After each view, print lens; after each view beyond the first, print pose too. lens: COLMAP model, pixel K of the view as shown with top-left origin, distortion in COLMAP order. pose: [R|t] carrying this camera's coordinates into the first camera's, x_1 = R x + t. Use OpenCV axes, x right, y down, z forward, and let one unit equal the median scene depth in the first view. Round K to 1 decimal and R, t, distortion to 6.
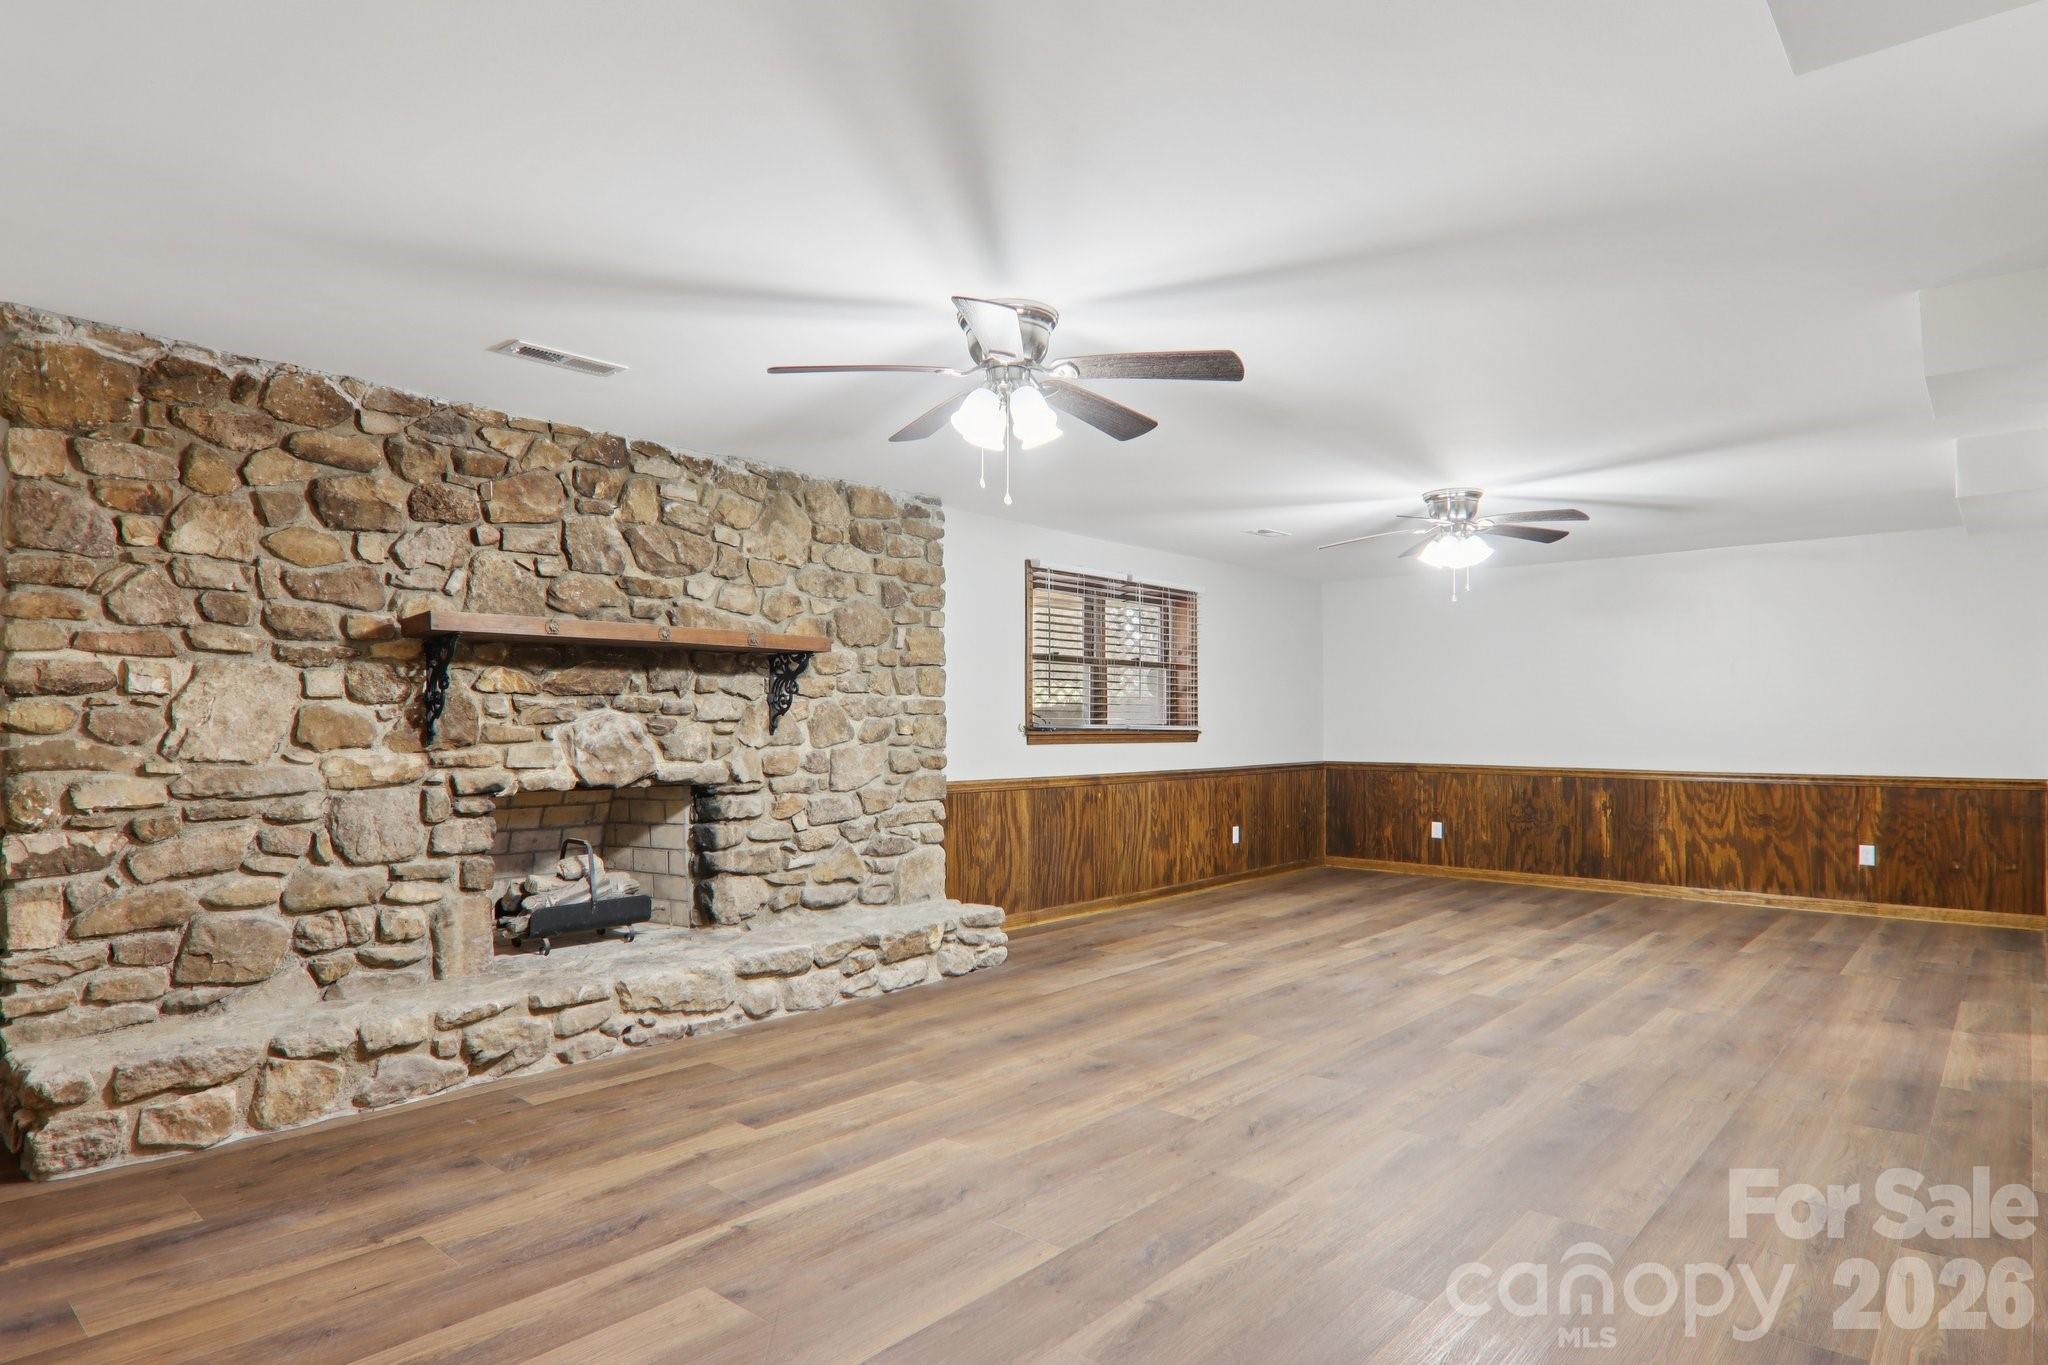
lens RADIAL K [[1145.0, 0, 1017.1], [0, 1145.0, 726.8], [0, 0, 1]] dist [0.007280, -0.020803]
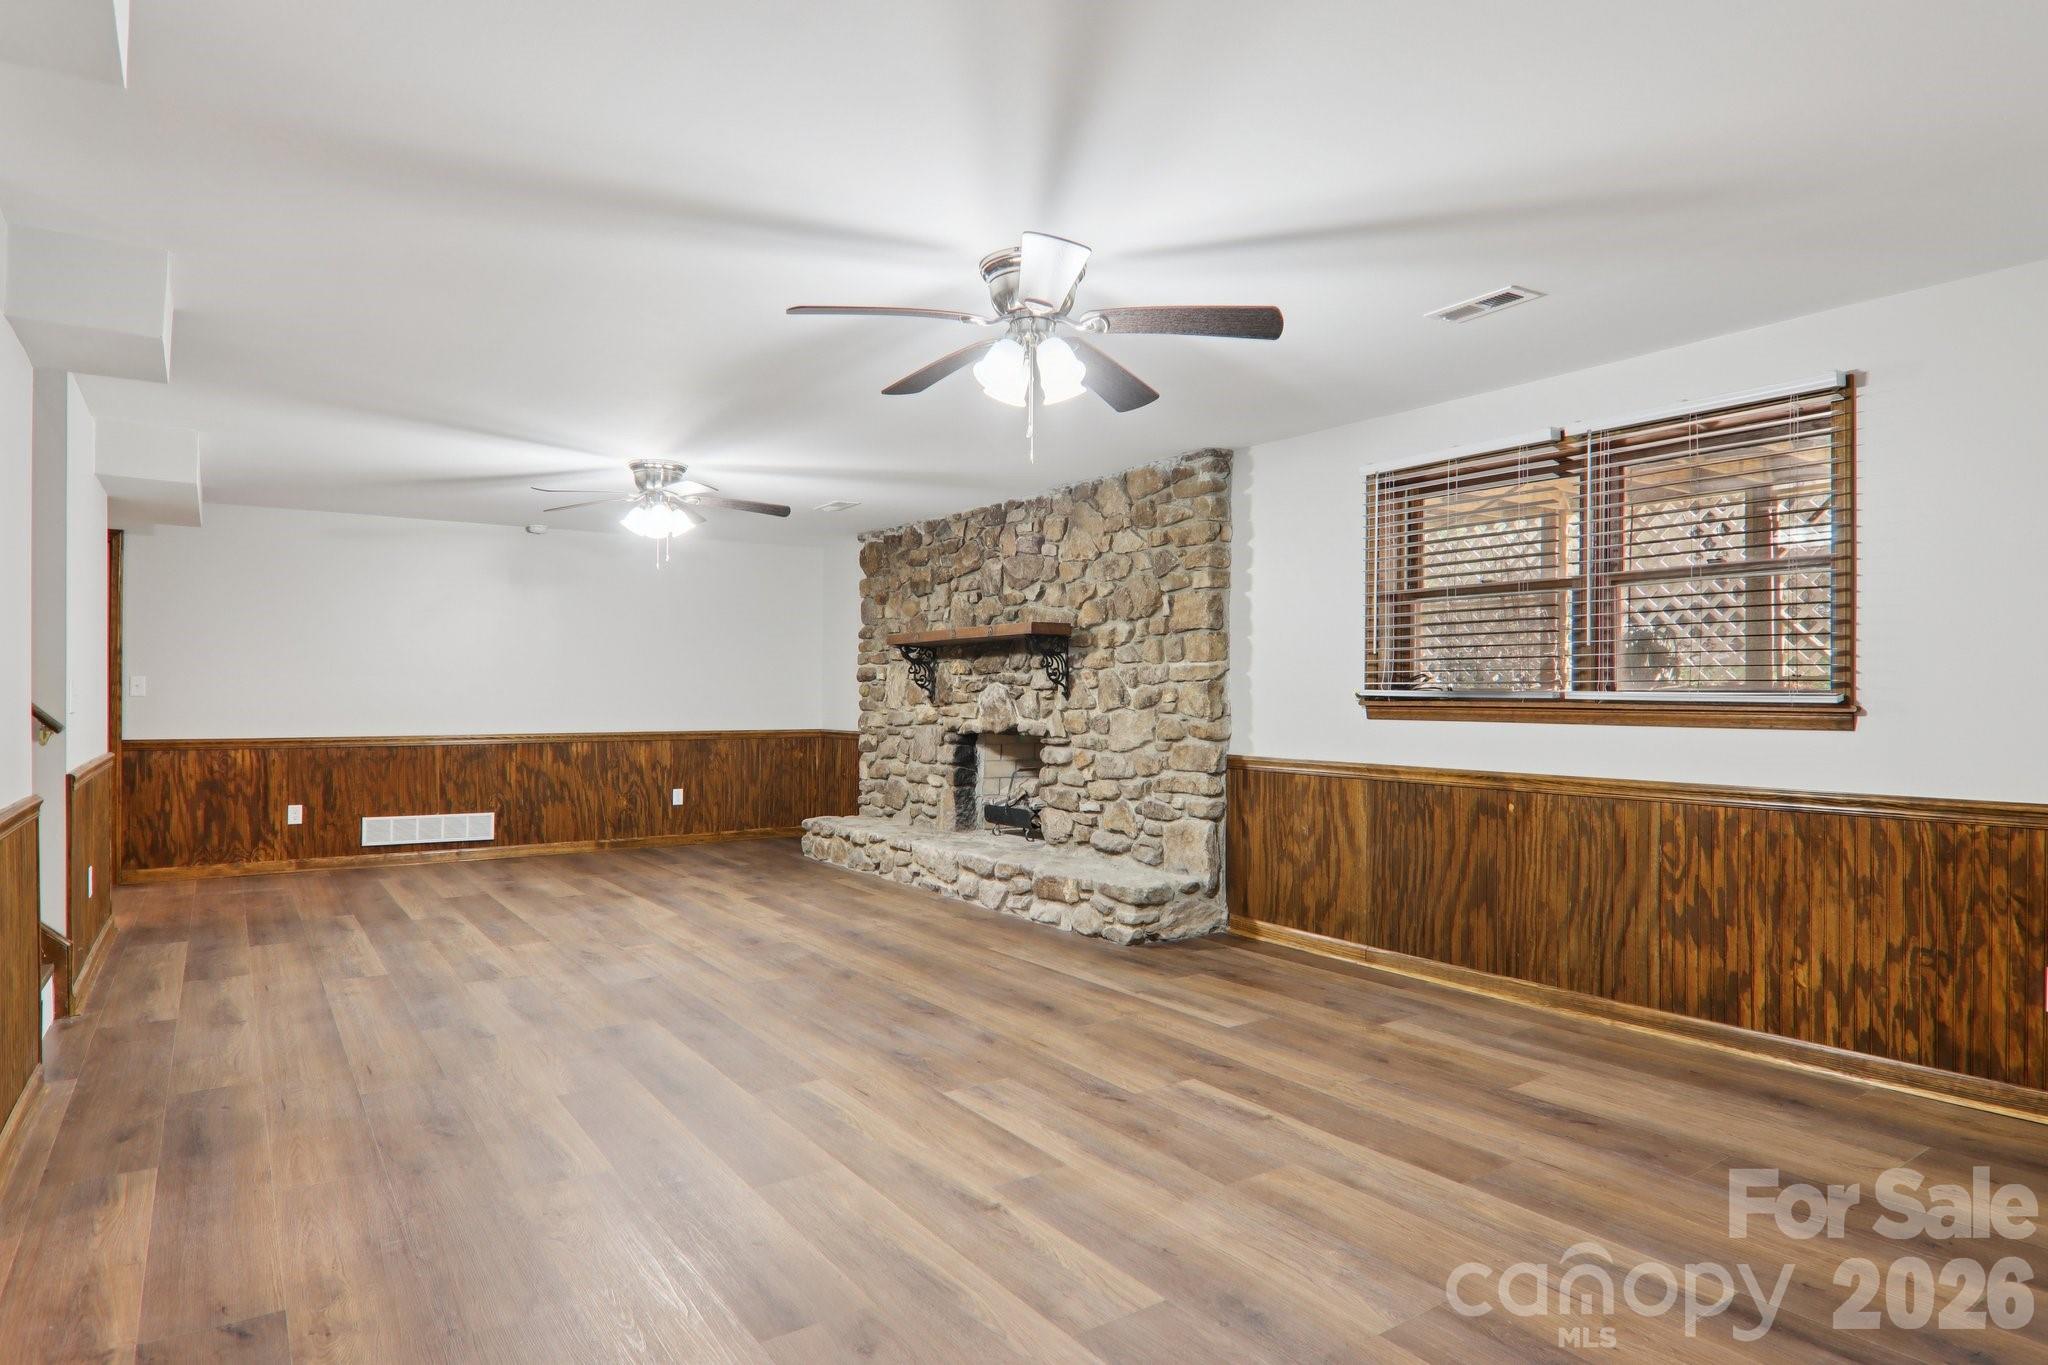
lens RADIAL K [[1145.0, 0, 1022.7], [0, 1145.0, 694.3], [0, 0, 1]] dist [0.007280, -0.020803]
pose [[-0.233054, -0.000832, -0.972463, 0.781224], [-0.003011, 0.999995, -0.000134, 0.000560], [0.972459, 0.002897, -0.233056, 0.958926]]
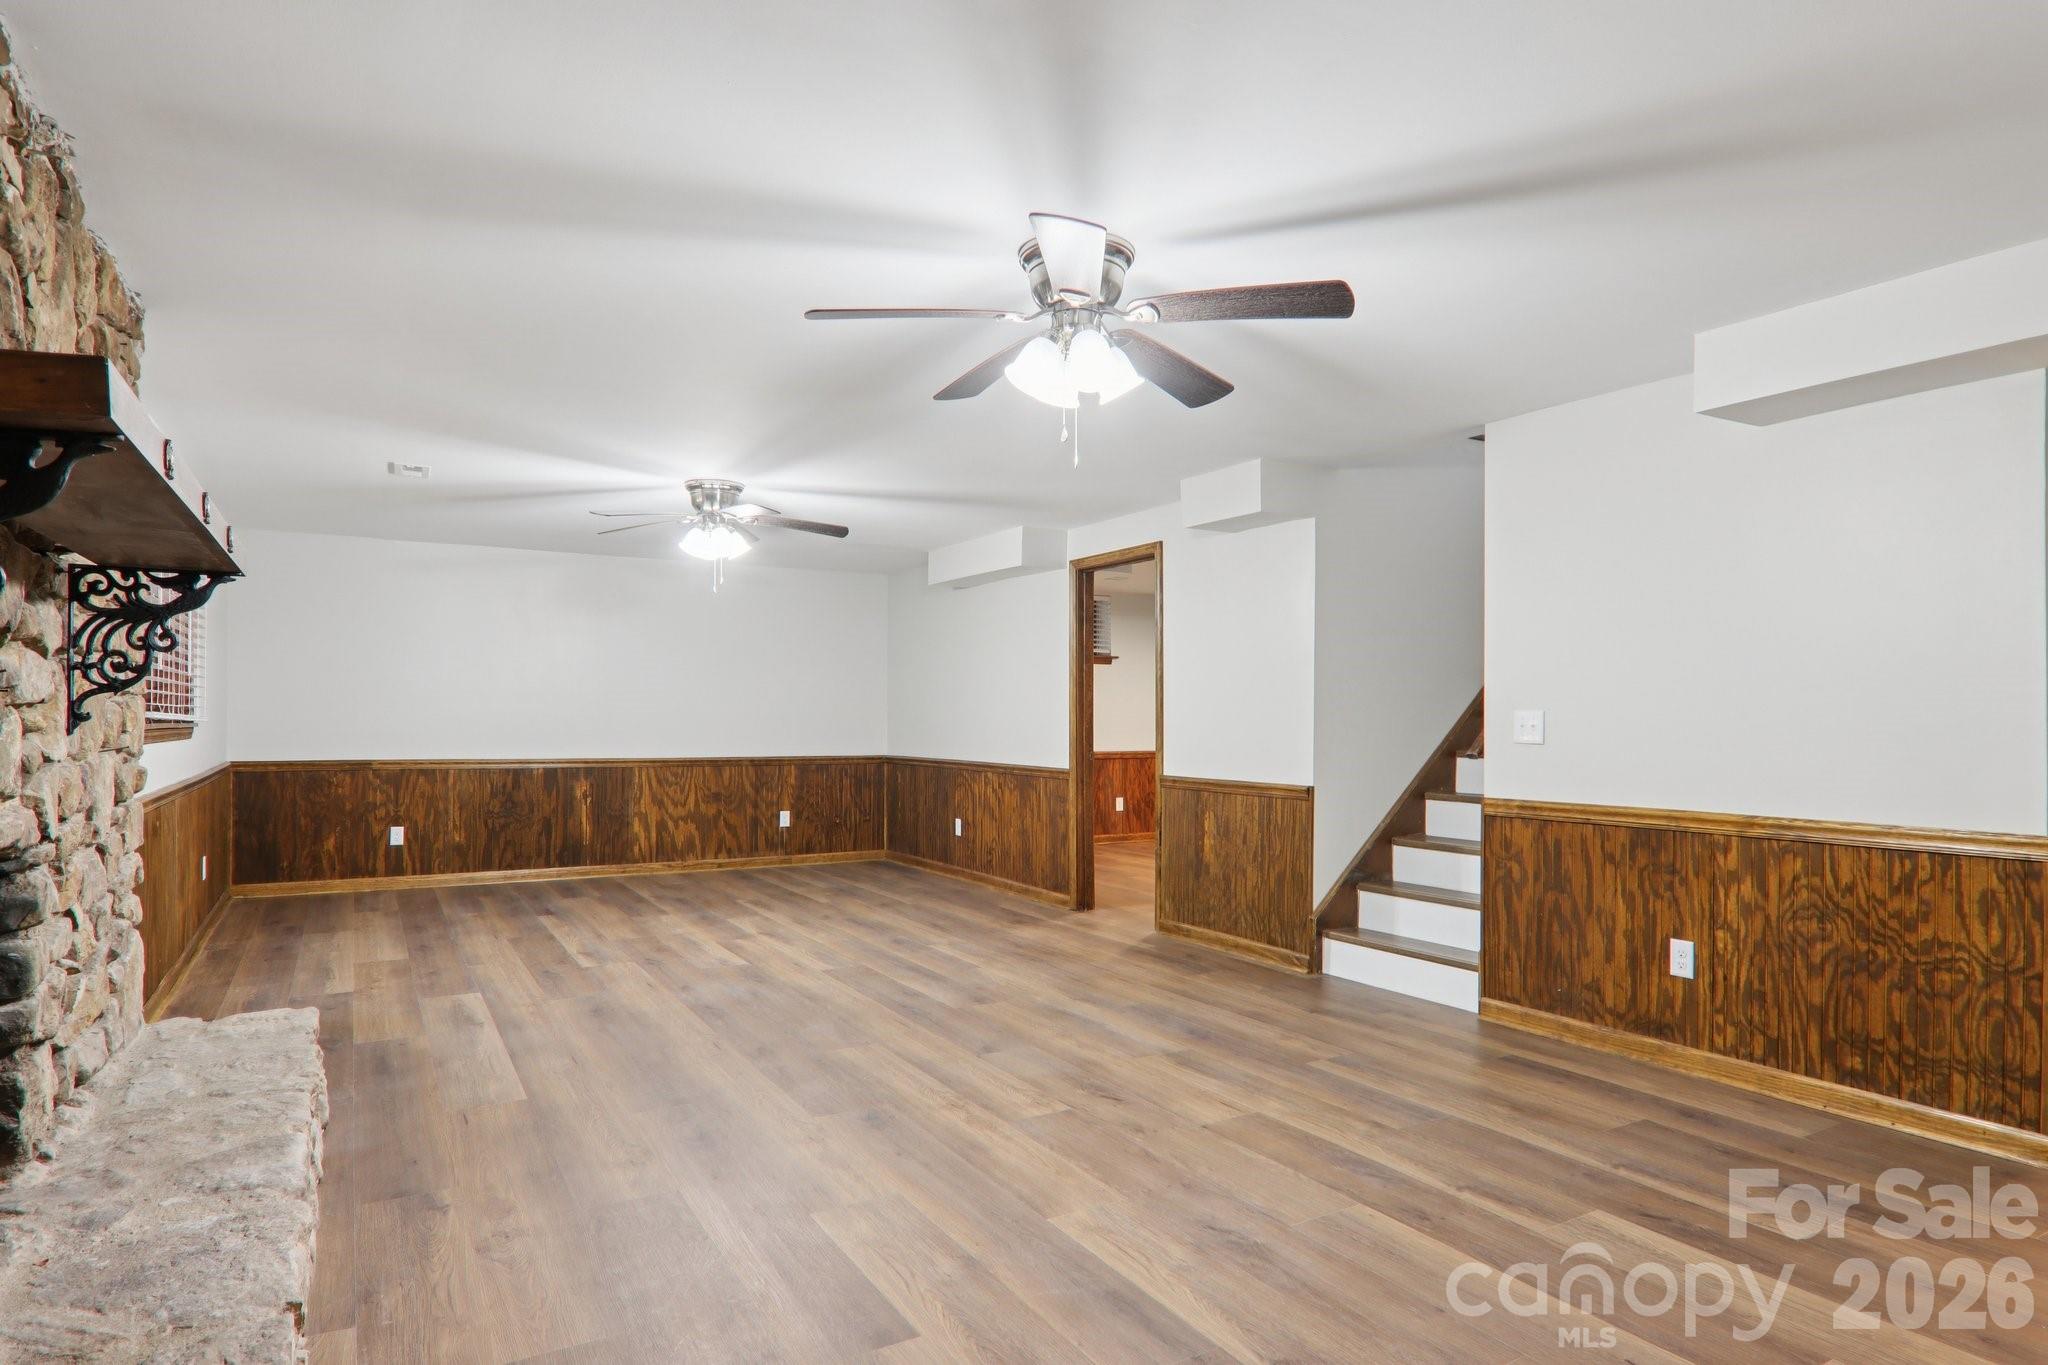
lens RADIAL K [[1145.0, 0, 1021.8], [0, 1145.0, 688.1], [0, 0, 1]] dist [0.007280, -0.020803]
pose [[0.310499, 0.026591, 0.950202, -0.419196], [-0.003201, 0.999632, -0.026928, -0.000156], [-0.950568, 0.005320, 0.310470, 0.369288]]
